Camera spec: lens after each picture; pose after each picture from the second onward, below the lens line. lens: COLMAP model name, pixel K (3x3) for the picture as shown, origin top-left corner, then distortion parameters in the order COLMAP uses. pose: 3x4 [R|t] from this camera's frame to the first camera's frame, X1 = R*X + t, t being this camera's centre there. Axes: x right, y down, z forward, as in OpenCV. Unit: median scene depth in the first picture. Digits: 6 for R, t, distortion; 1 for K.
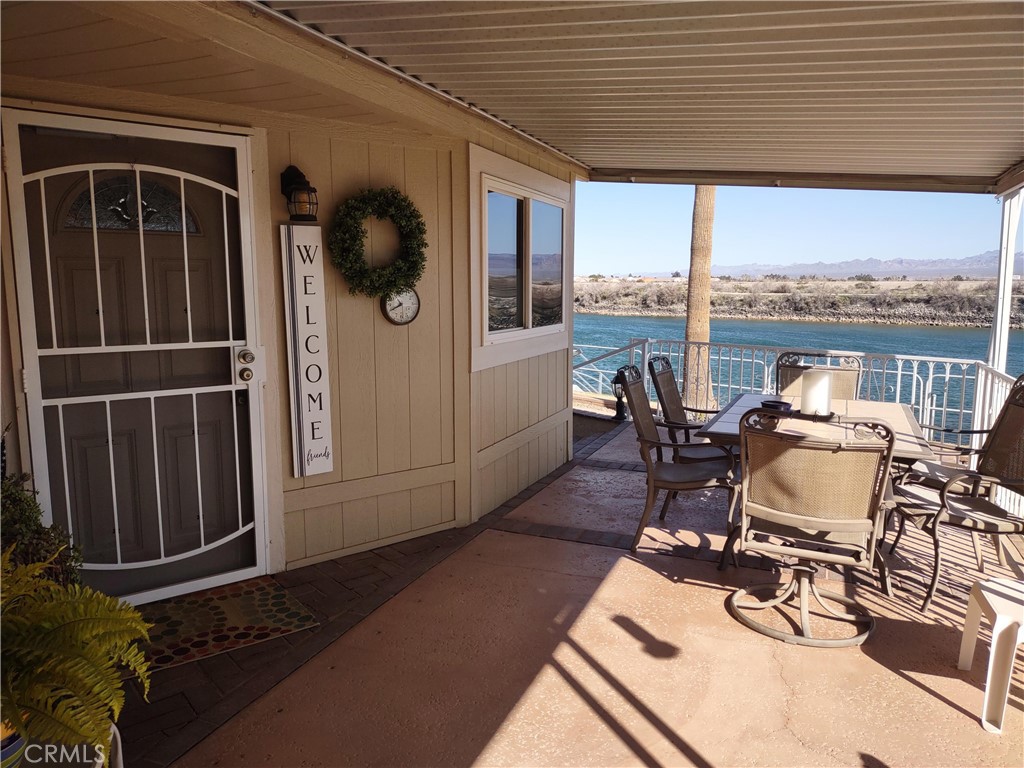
lens RADIAL K [[769.7, 0, 520.4], [0, 769.7, 393.0], [0, 0, 1]] dist [0.056225, -0.074682]
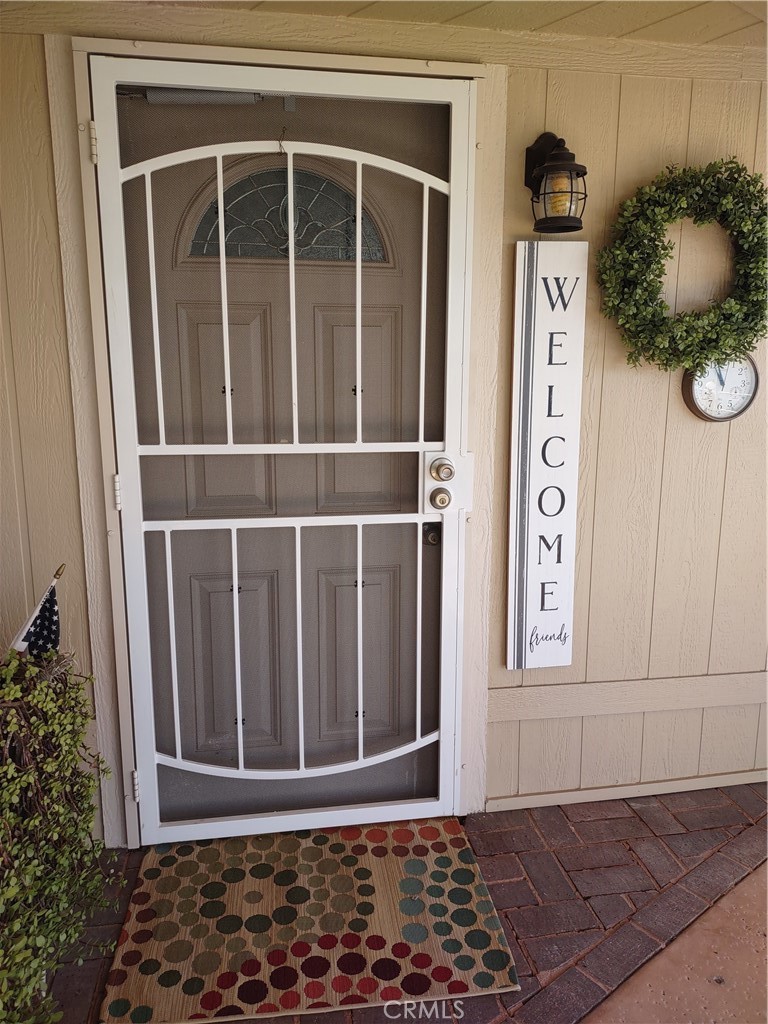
lens RADIAL K [[769.7, 0, 377.4], [0, 769.7, 516.8], [0, 0, 1]] dist [0.056225, -0.074682]
pose [[0.873855, 0.092724, -0.477263, -0.109326], [-0.069440, 0.995384, 0.066243, -0.045881], [0.481202, -0.024746, 0.876260, 0.449139]]
